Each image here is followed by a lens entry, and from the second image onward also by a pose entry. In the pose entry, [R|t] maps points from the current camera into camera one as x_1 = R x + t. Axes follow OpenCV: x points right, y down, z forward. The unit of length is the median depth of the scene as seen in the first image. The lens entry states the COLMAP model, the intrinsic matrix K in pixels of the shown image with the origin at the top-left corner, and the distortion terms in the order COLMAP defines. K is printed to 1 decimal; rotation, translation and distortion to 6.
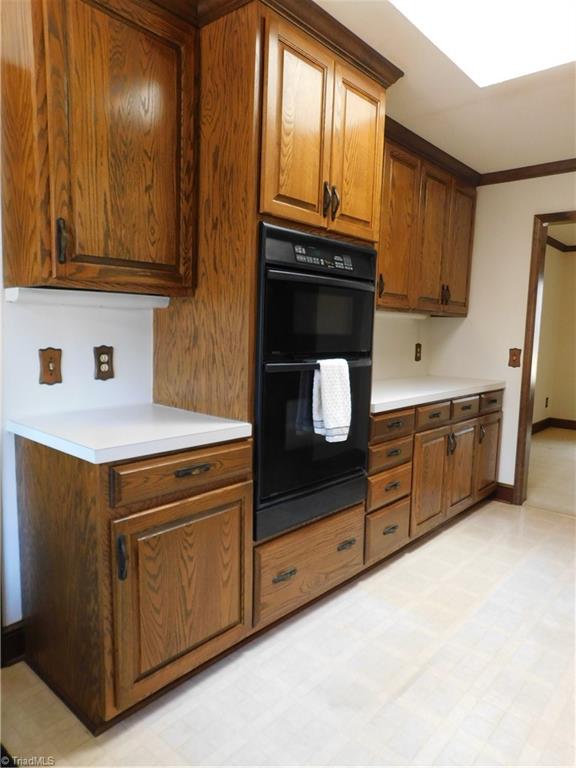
lens RADIAL K [[516.4, 0, 293.5], [0, 516.4, 387.2], [0, 0, 1]] dist [-0.057319, 0.059802]
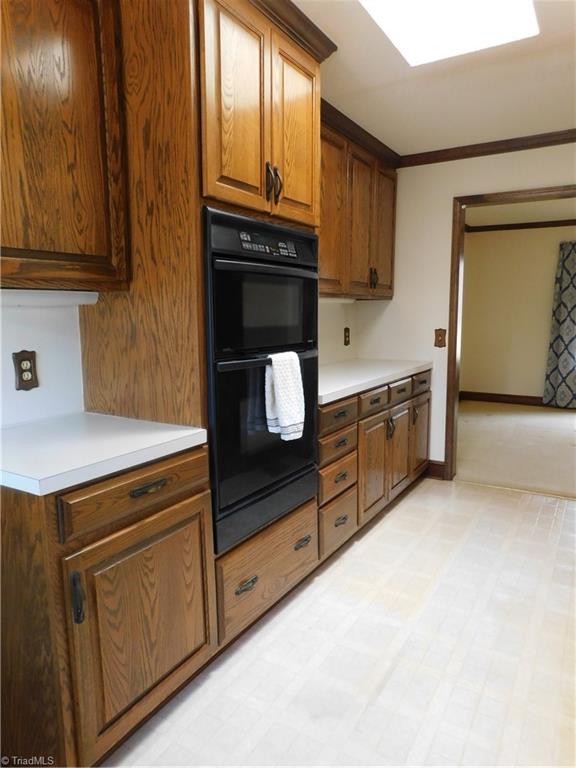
lens RADIAL K [[516.4, 0, 292.0], [0, 516.4, 386.6], [0, 0, 1]] dist [-0.057319, 0.059802]
pose [[0.983465, -0.060141, 0.170818, -0.078302], [0.054643, 0.997831, 0.036714, -0.028097], [-0.172656, -0.026773, 0.984618, 0.071927]]
